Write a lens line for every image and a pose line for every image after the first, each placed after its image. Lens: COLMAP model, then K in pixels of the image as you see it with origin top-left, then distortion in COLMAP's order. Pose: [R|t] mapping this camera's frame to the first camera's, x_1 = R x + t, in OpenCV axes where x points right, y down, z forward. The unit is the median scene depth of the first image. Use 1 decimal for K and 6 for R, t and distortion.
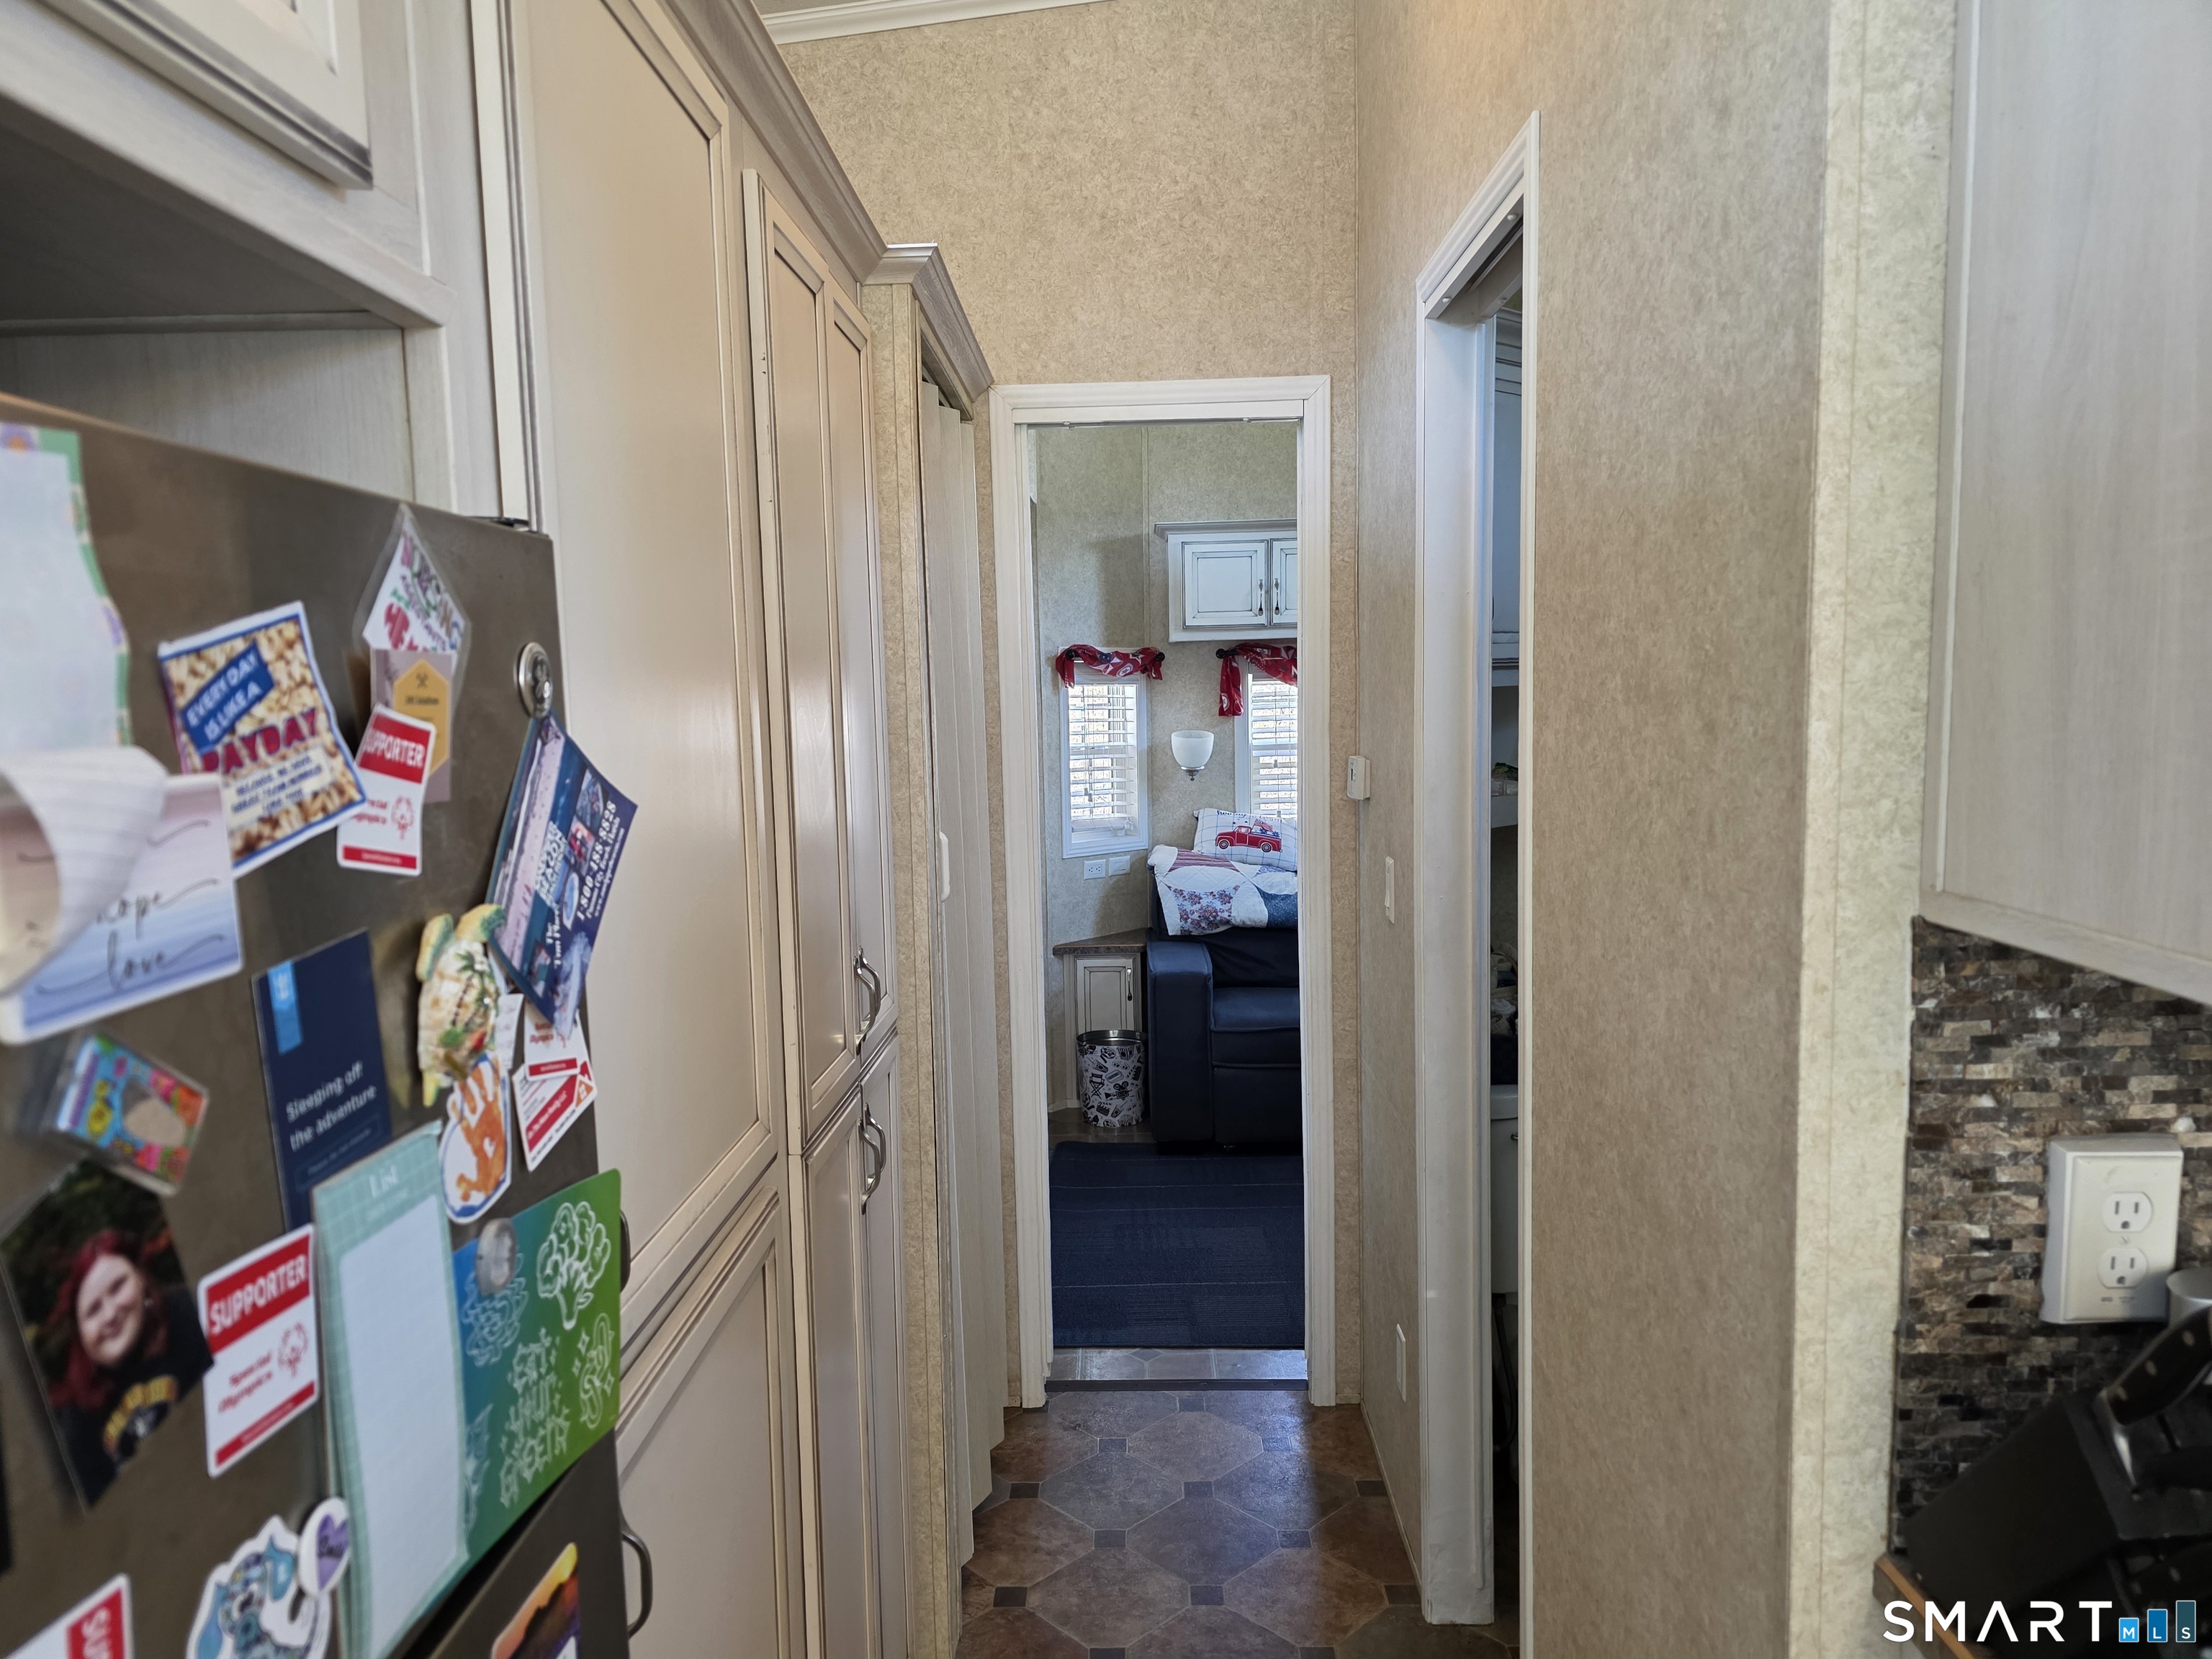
lens RADIAL K [[1464.2, 0, 1107.8], [0, 1464.2, 833.6], [0, 0, 1]] dist [0.061503, -0.055746]
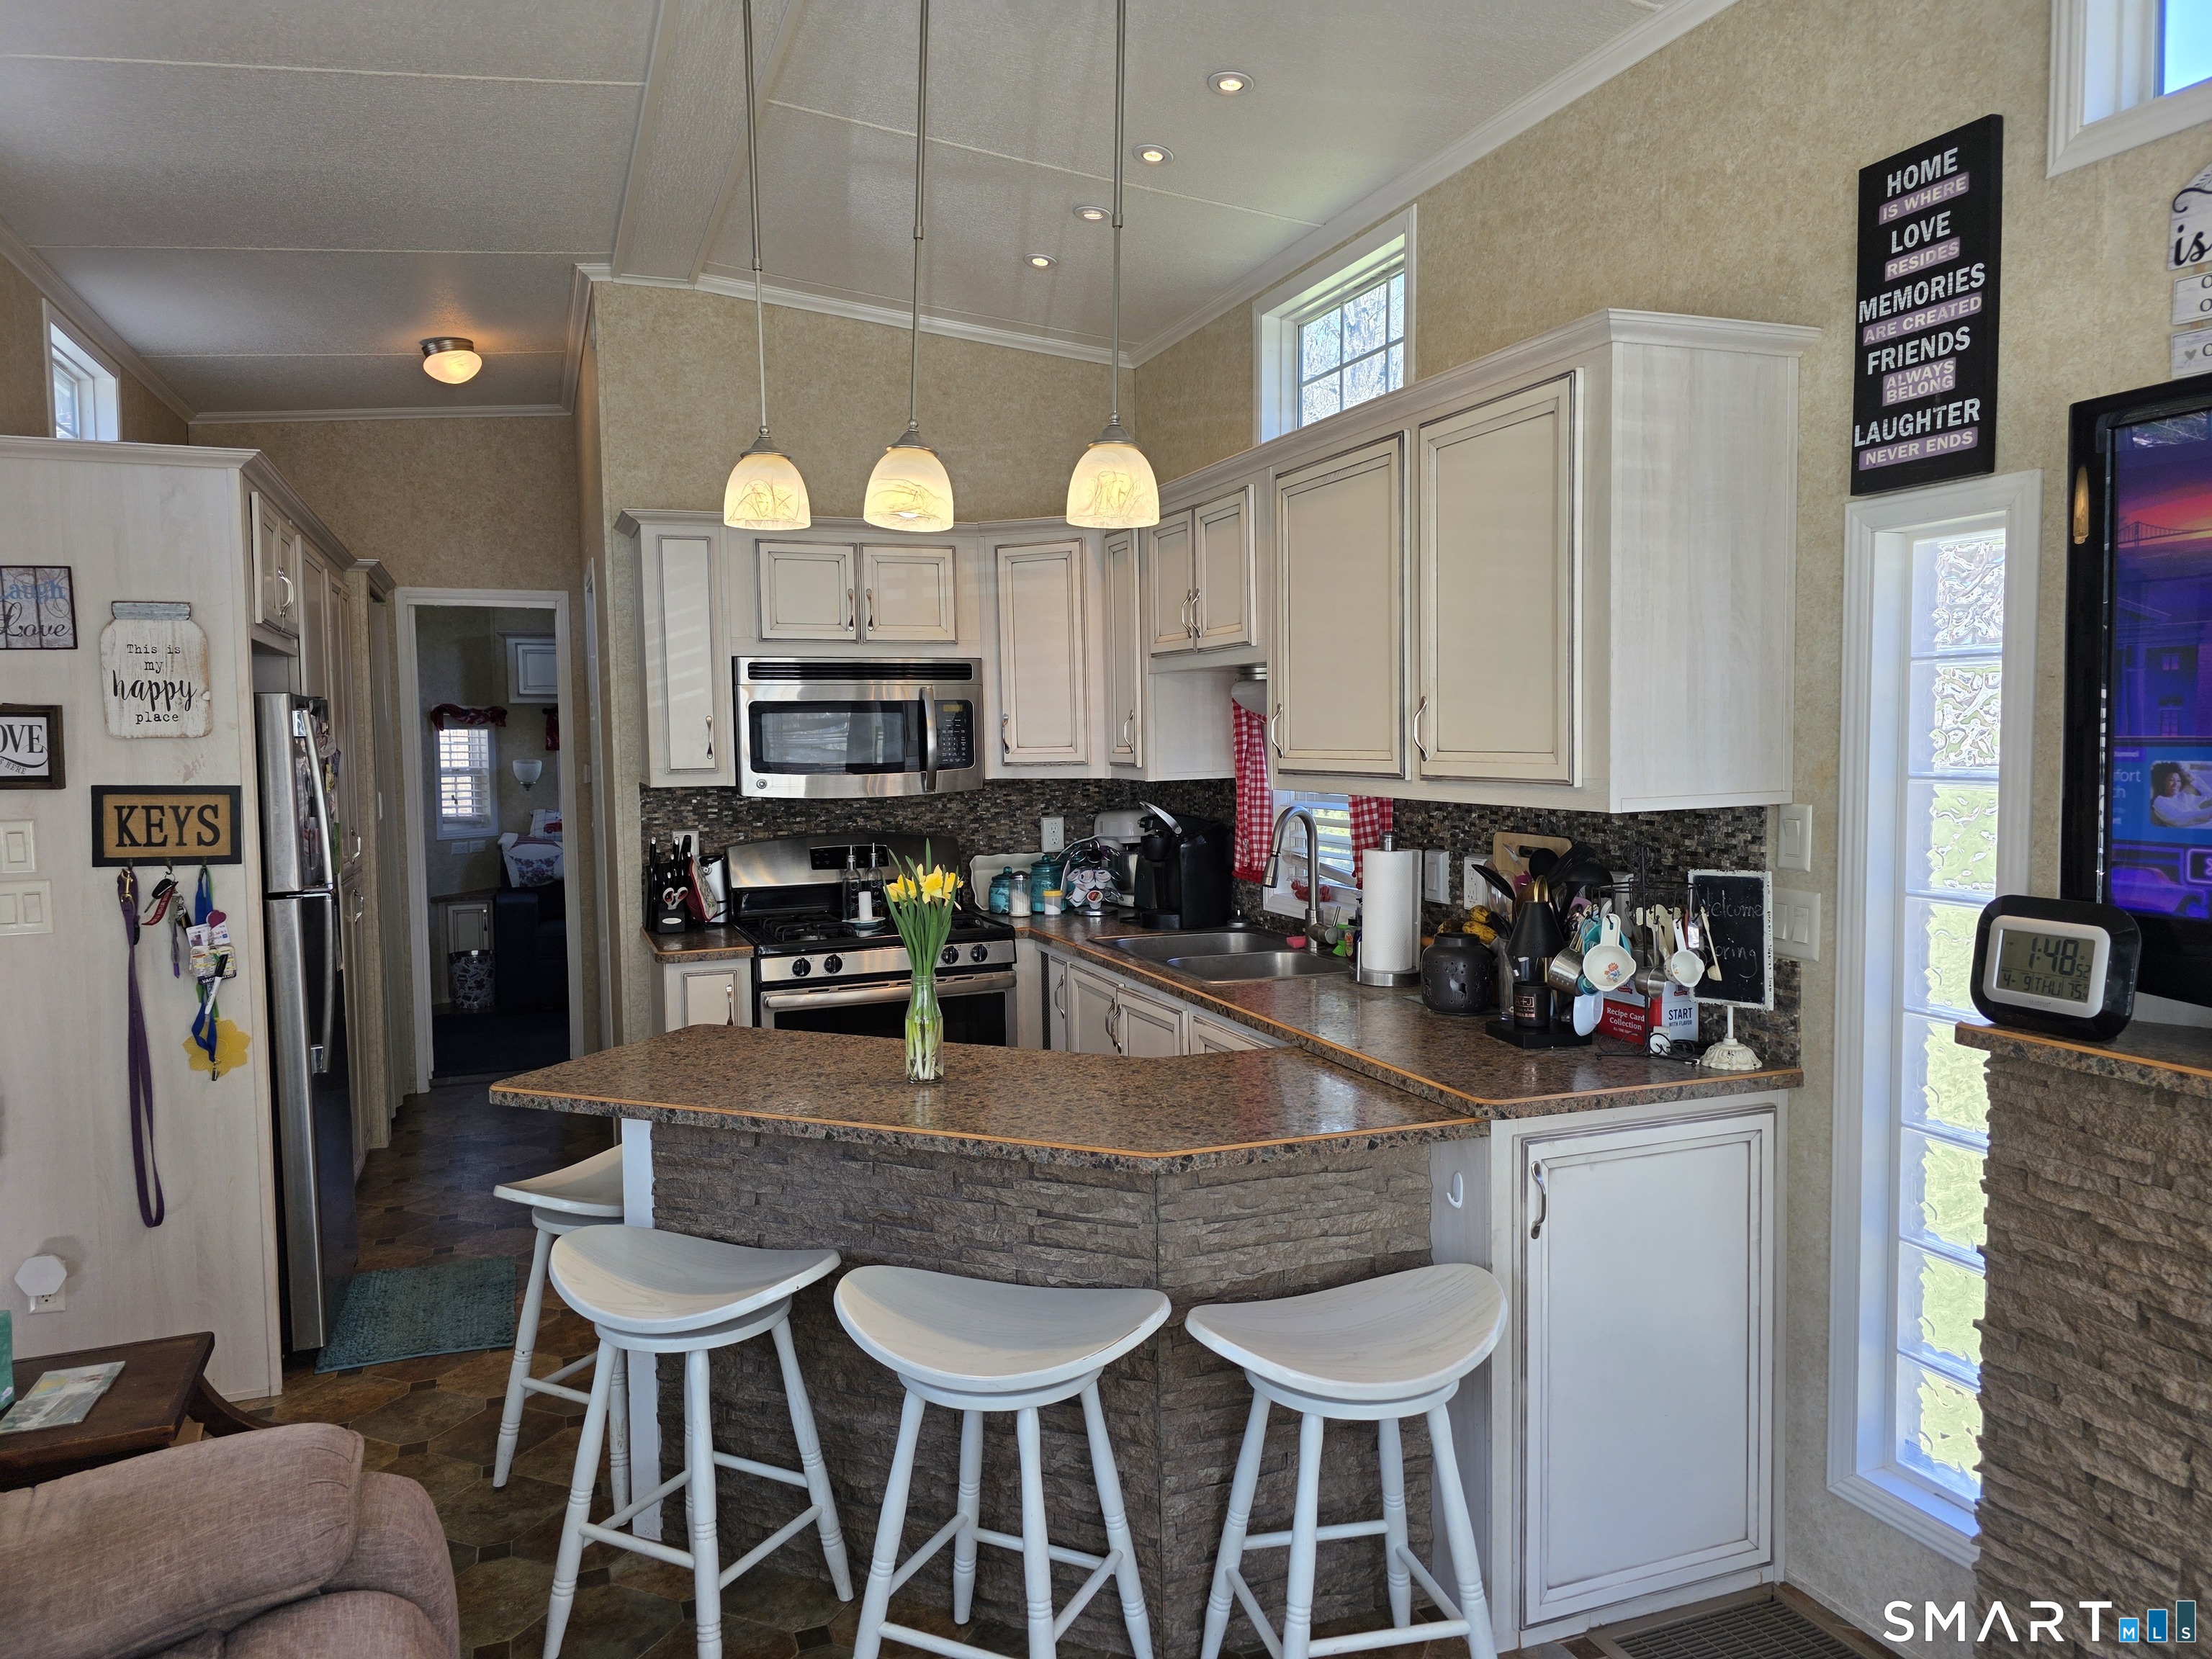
lens RADIAL K [[1464.2, 0, 1107.8], [0, 1464.2, 833.6], [0, 0, 1]] dist [0.061503, -0.055746]
pose [[0.922954, -0.012286, 0.384713, 0.150096], [0.025442, 0.999252, -0.029126, 0.488943], [-0.384067, 0.036670, 0.922577, -4.799901]]
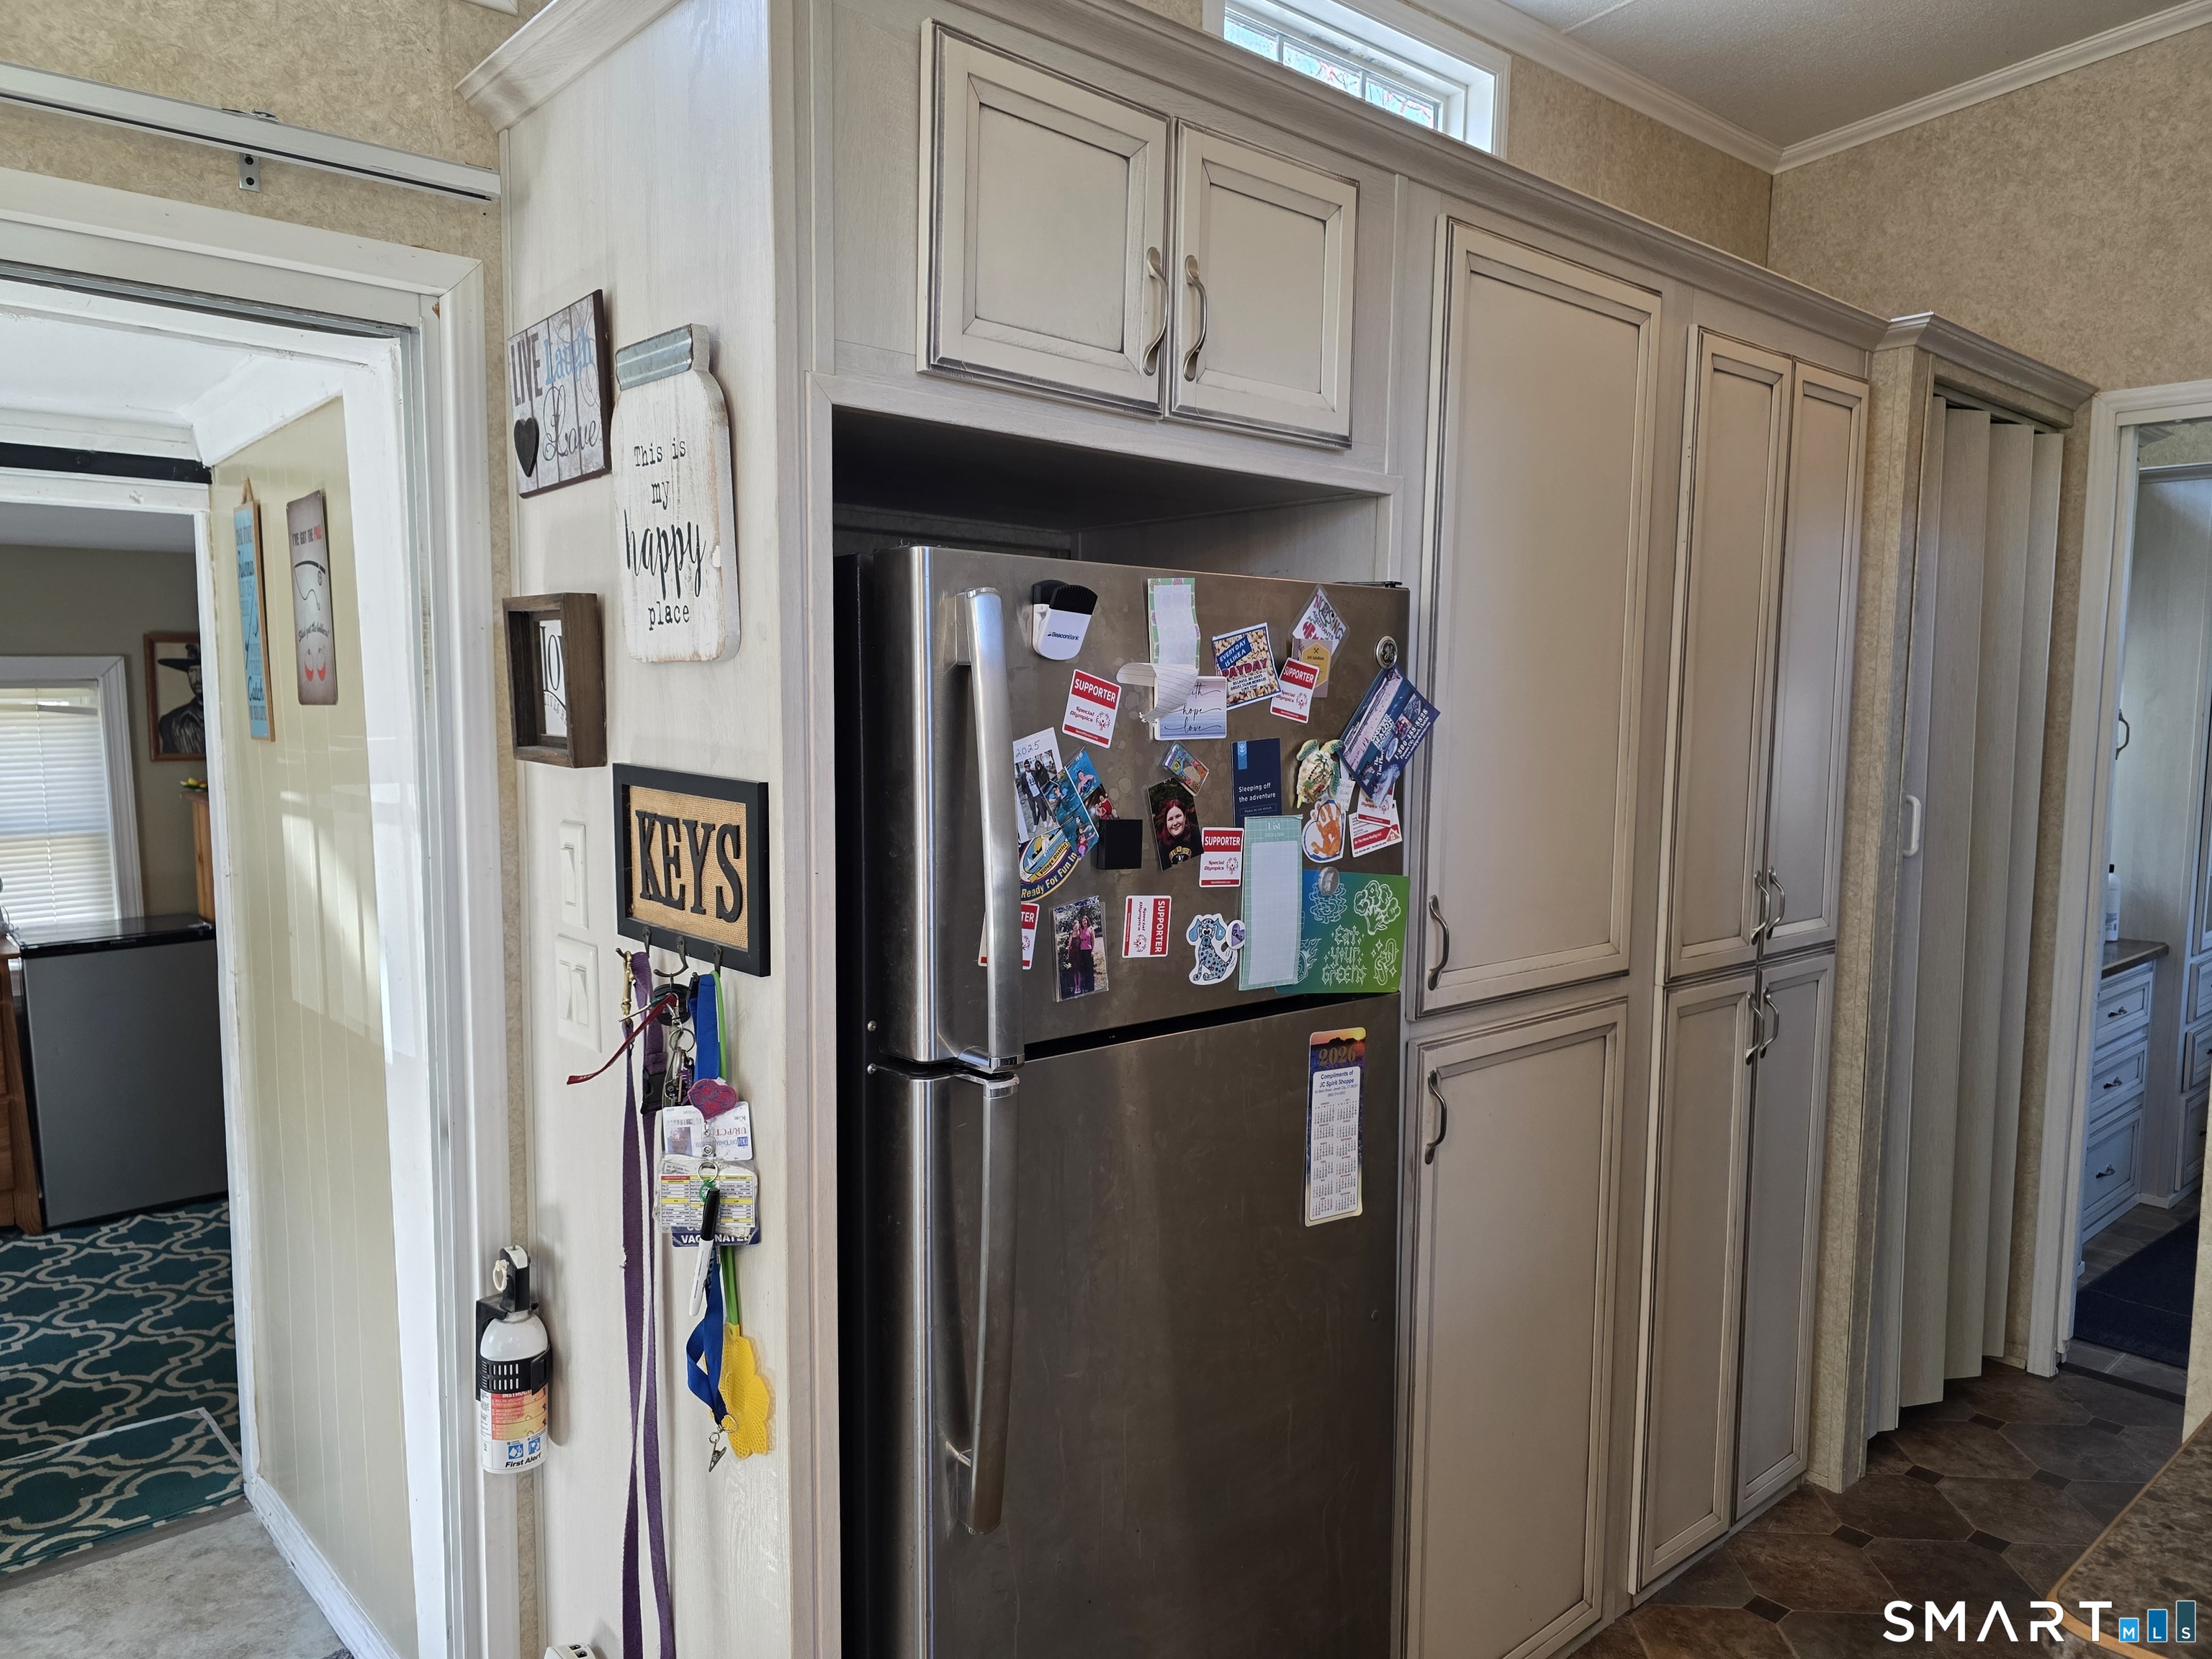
lens RADIAL K [[1464.2, 0, 1107.8], [0, 1464.2, 833.6], [0, 0, 1]] dist [0.061503, -0.055746]
pose [[0.660286, 0.108933, -0.743072, 1.020144], [-0.104810, 0.993108, 0.052455, 0.098655], [0.743665, 0.043246, 0.667152, -0.814619]]
